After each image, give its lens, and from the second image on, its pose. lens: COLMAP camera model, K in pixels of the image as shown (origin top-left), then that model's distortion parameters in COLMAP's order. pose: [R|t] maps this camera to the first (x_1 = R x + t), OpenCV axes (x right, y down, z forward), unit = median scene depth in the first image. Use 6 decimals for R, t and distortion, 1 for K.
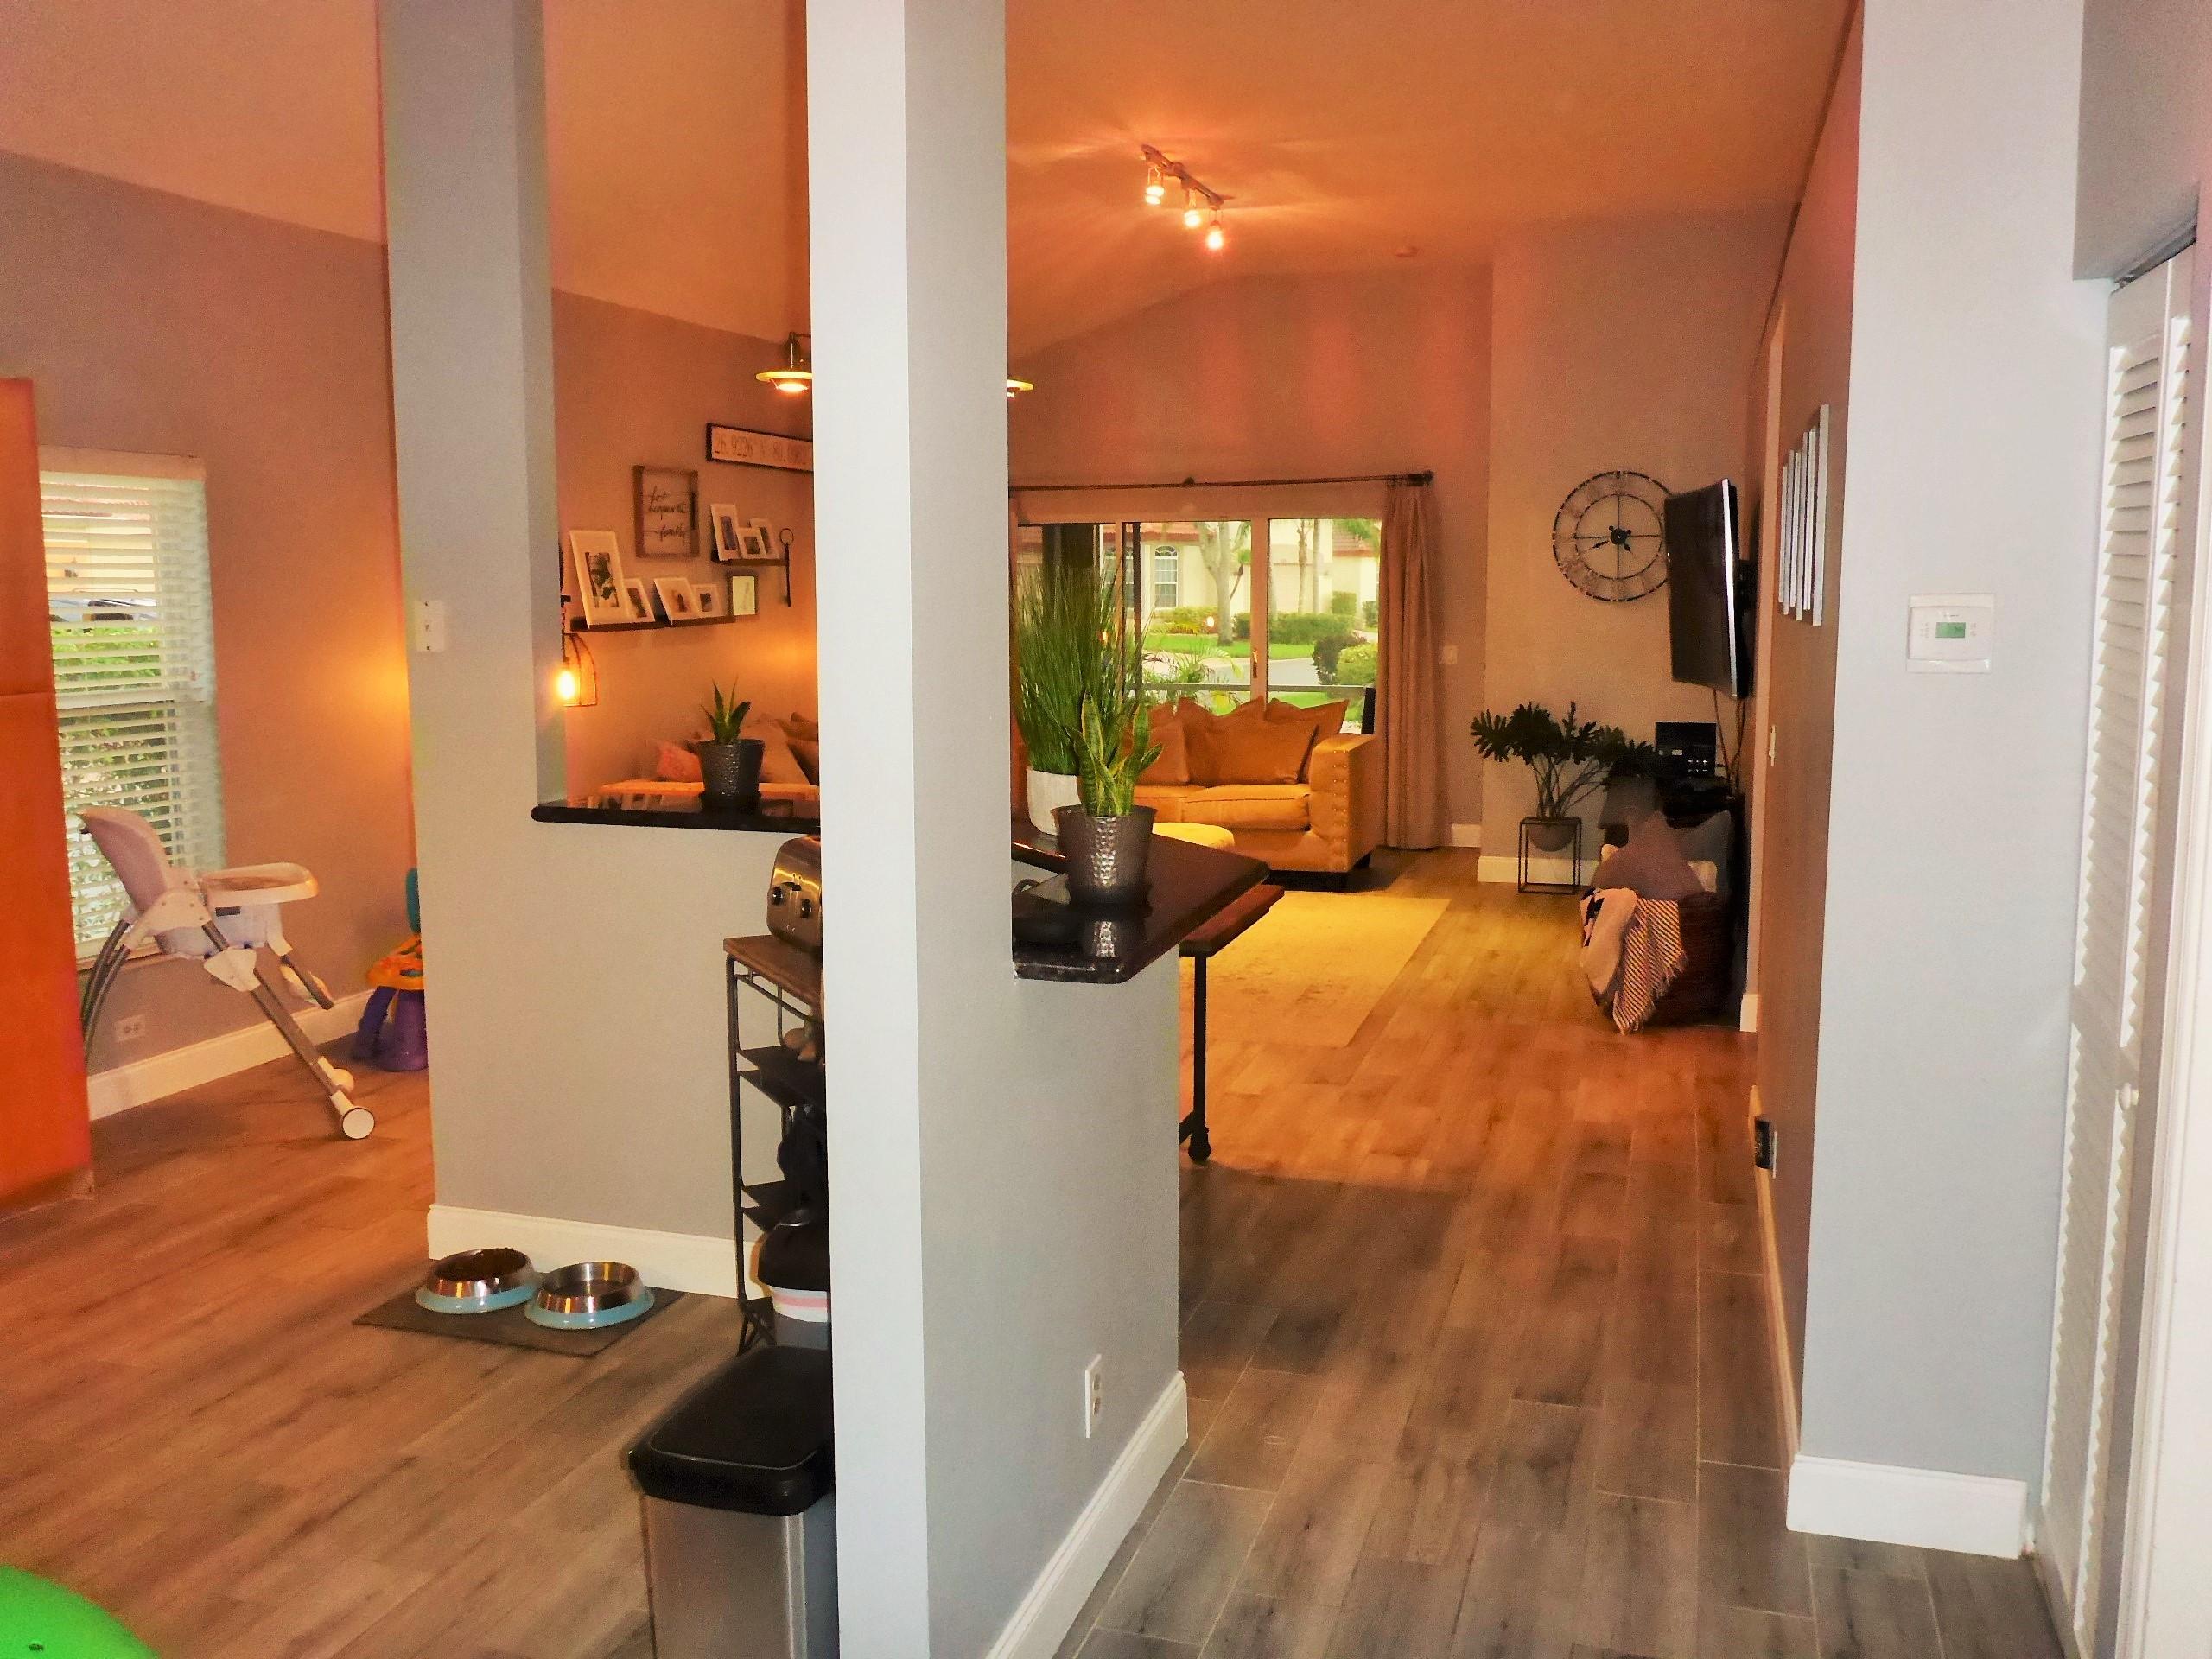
lens RADIAL K [[1858.0, 0, 1120.2], [0, 1858.0, 832.2], [0, 0, 1]] dist [-0.042637, 0.007651]
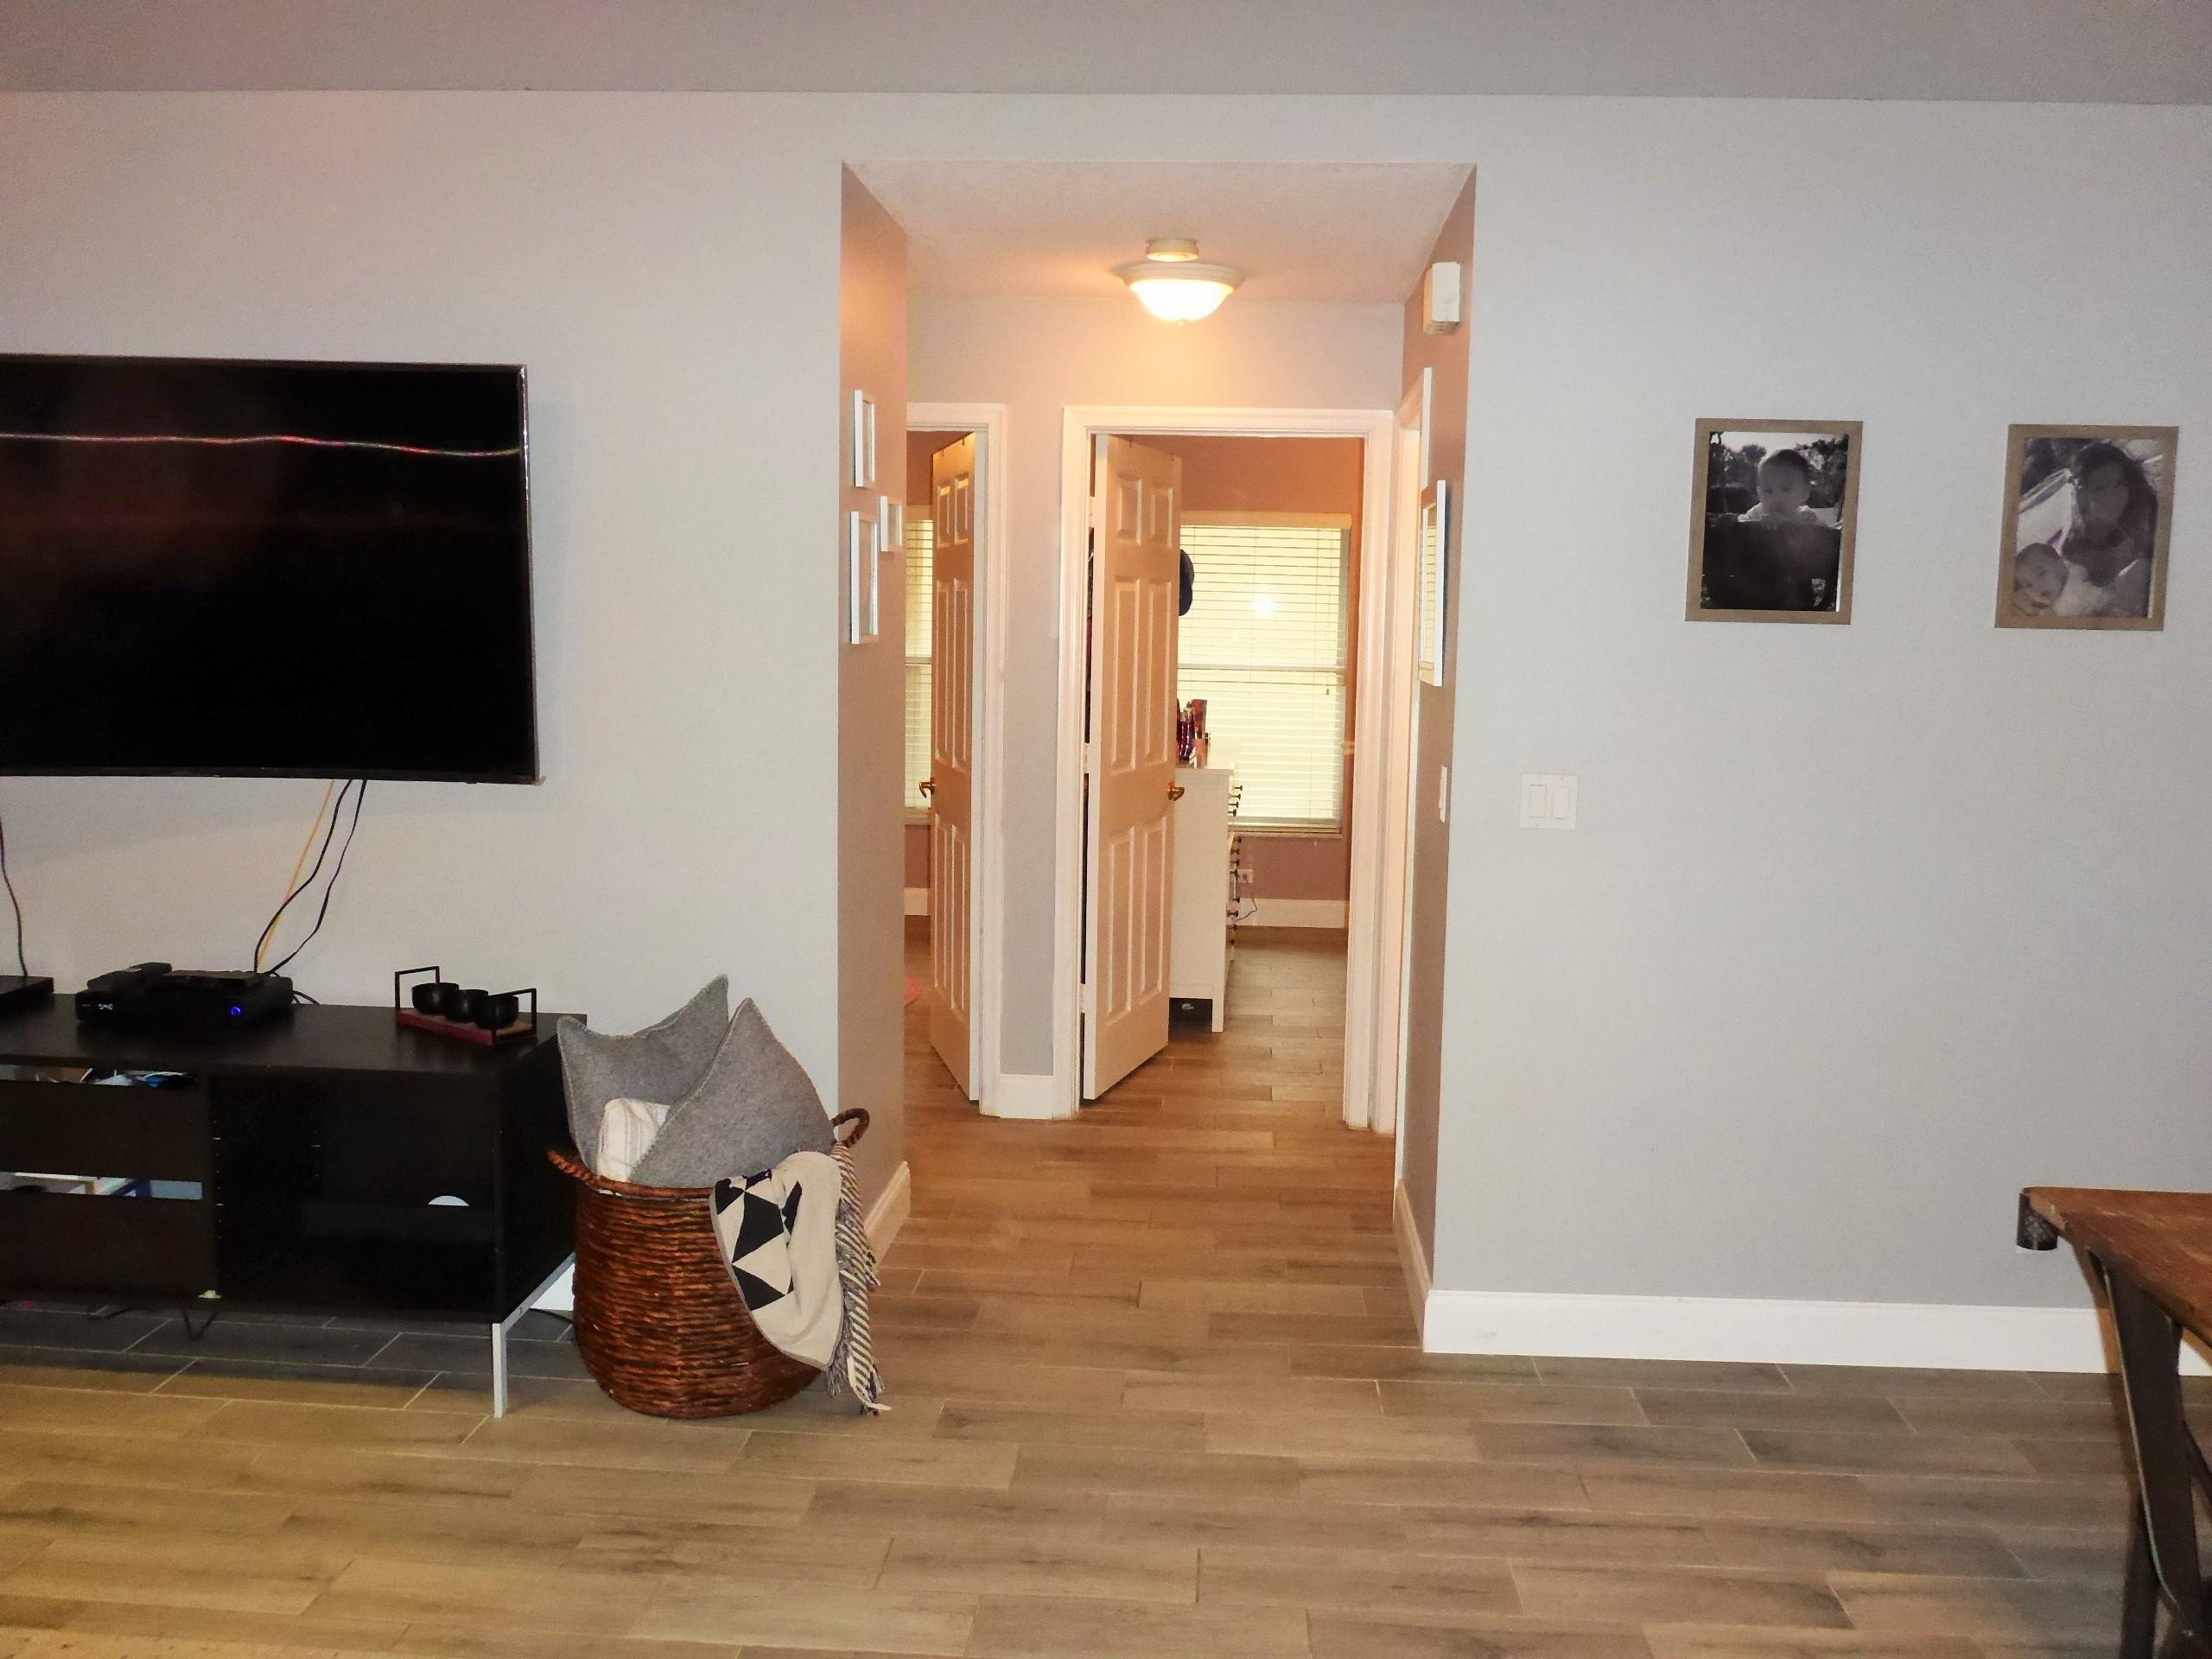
lens RADIAL K [[1858.0, 0, 1120.2], [0, 1858.0, 832.2], [0, 0, 1]] dist [-0.042637, 0.007651]
pose [[-0.233676, -0.116424, 0.965319, -0.192025], [0.112538, 0.982895, 0.145786, -0.099225], [-0.965780, 0.142701, -0.216577, 0.809507]]
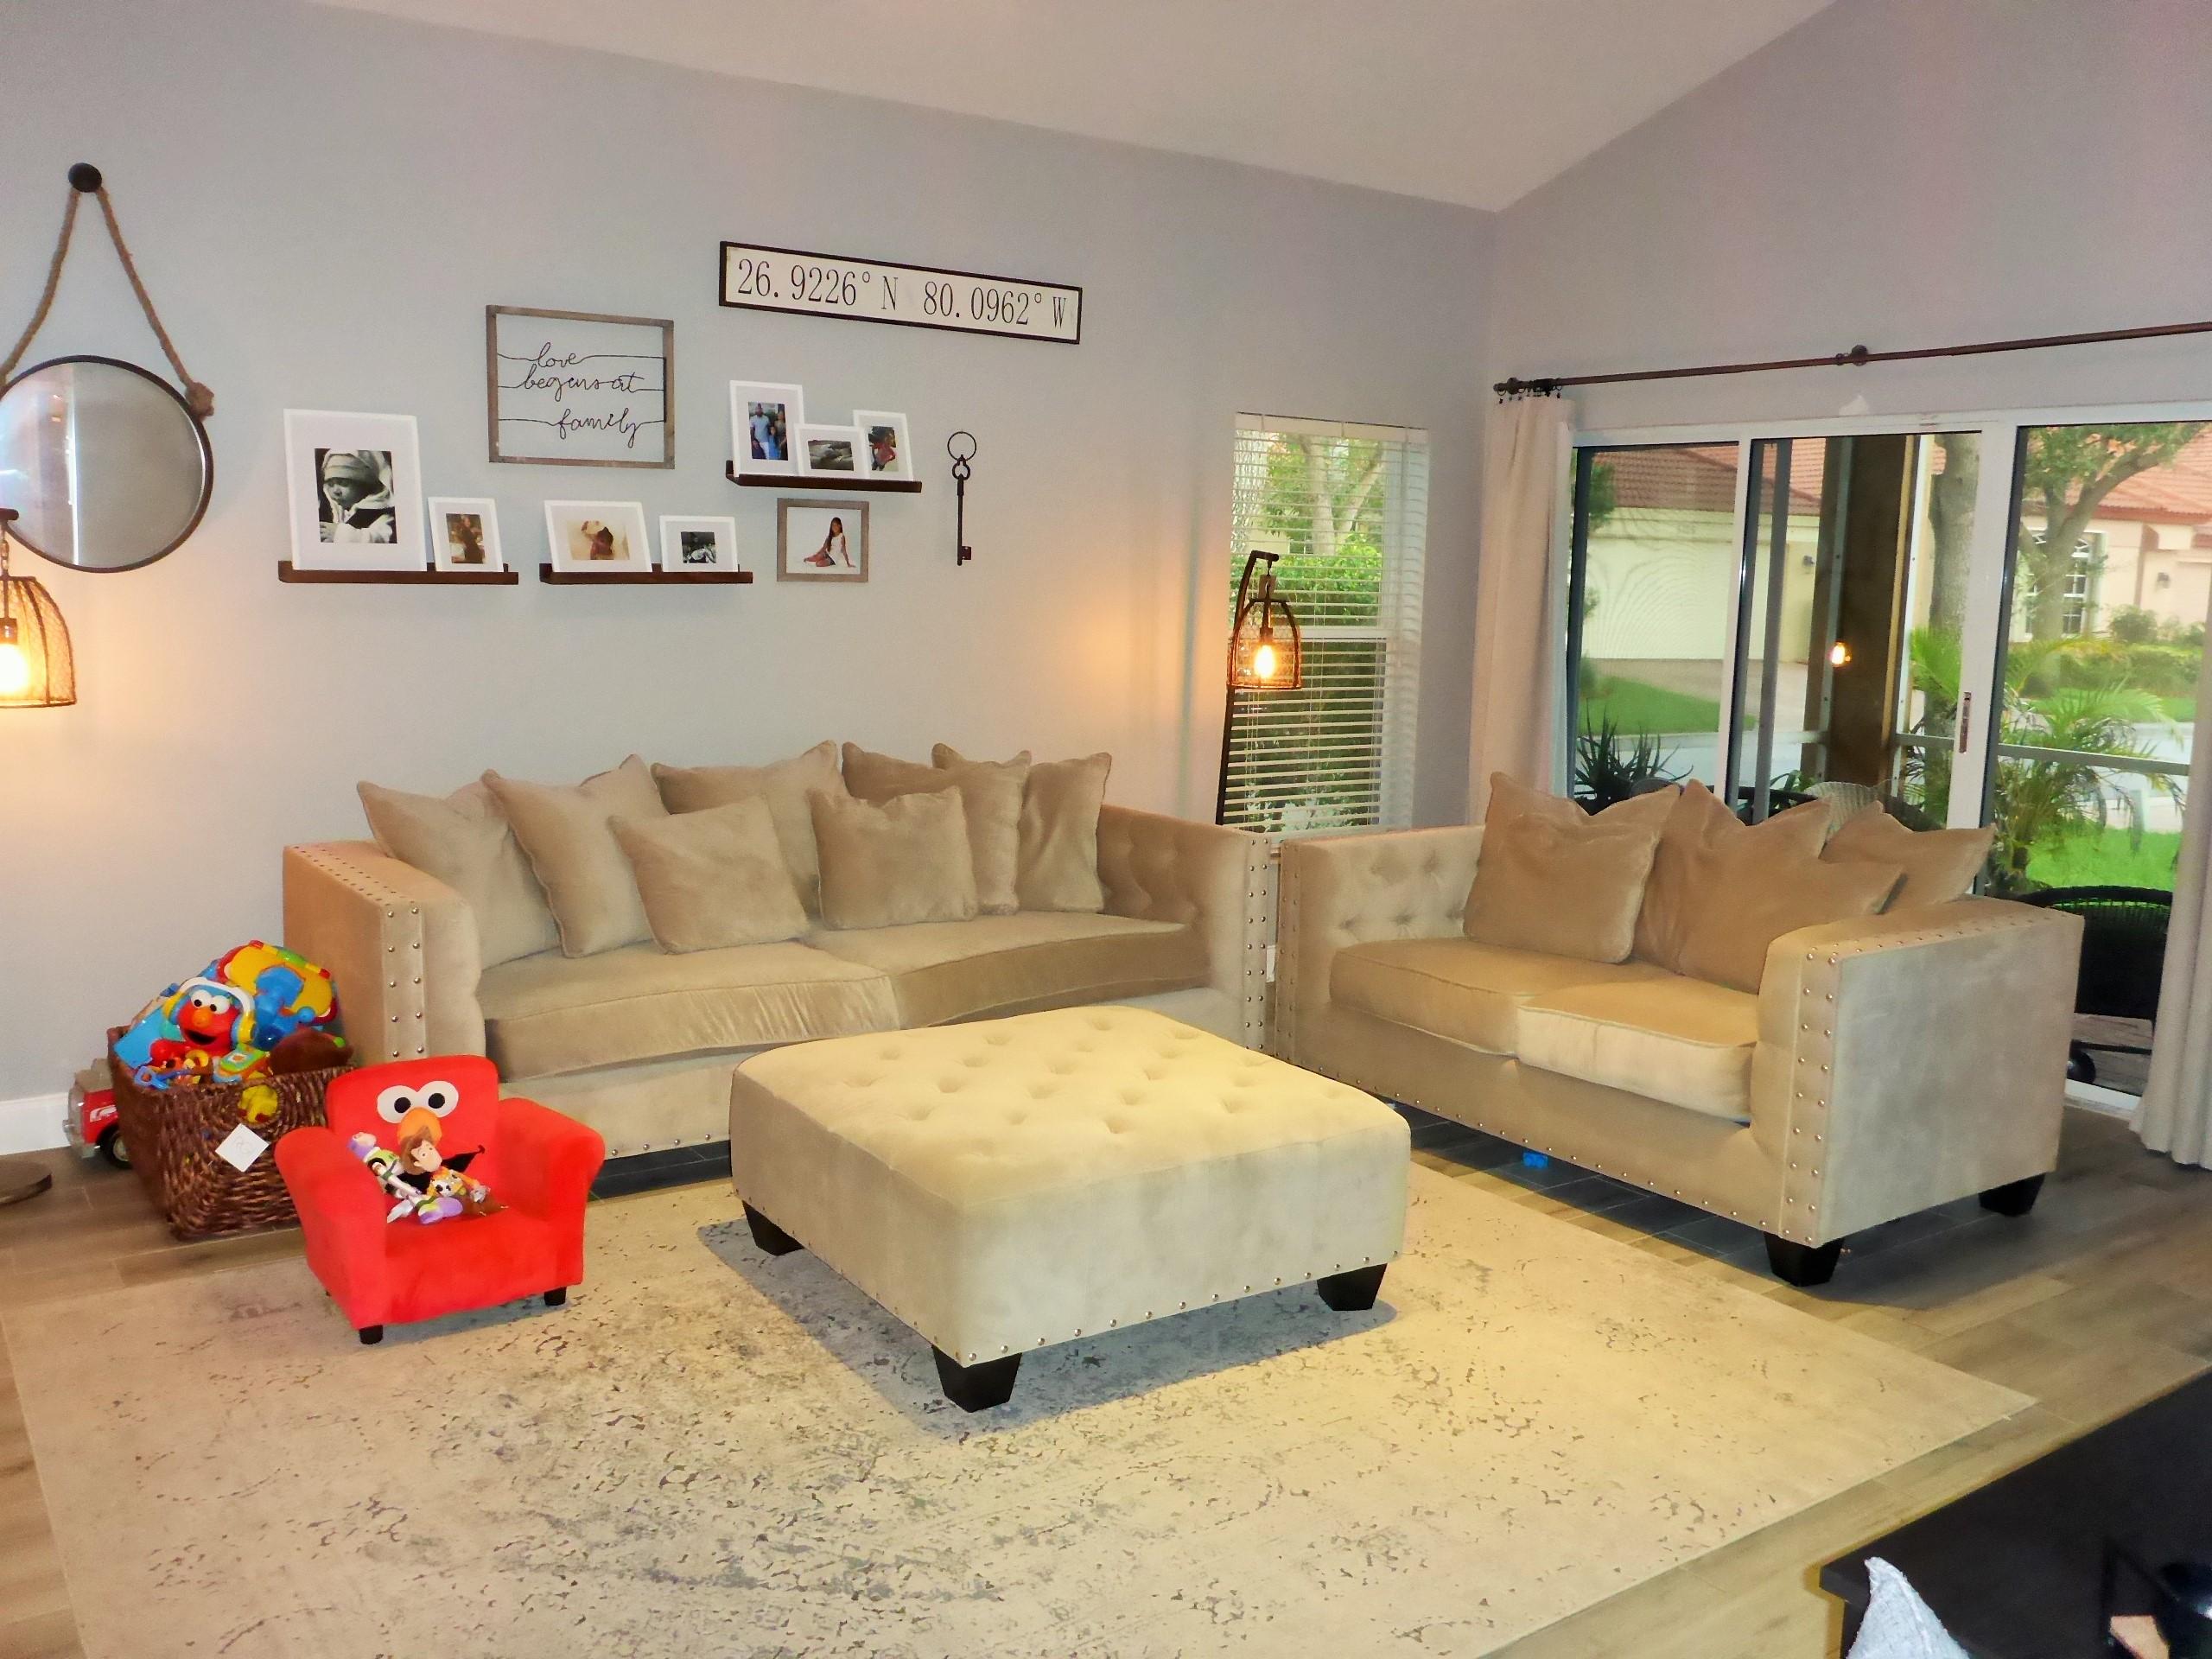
lens RADIAL K [[1868.3, 0, 1123.1], [0, 1868.3, 822.7], [0, 0, 1]] dist [-0.034565, 0.005301]
pose [[0.786441, 0.112209, -0.607388, 0.274044], [-0.113234, 0.992886, 0.036812, -0.079474], [0.607198, 0.039827, 0.793552, 0.660613]]
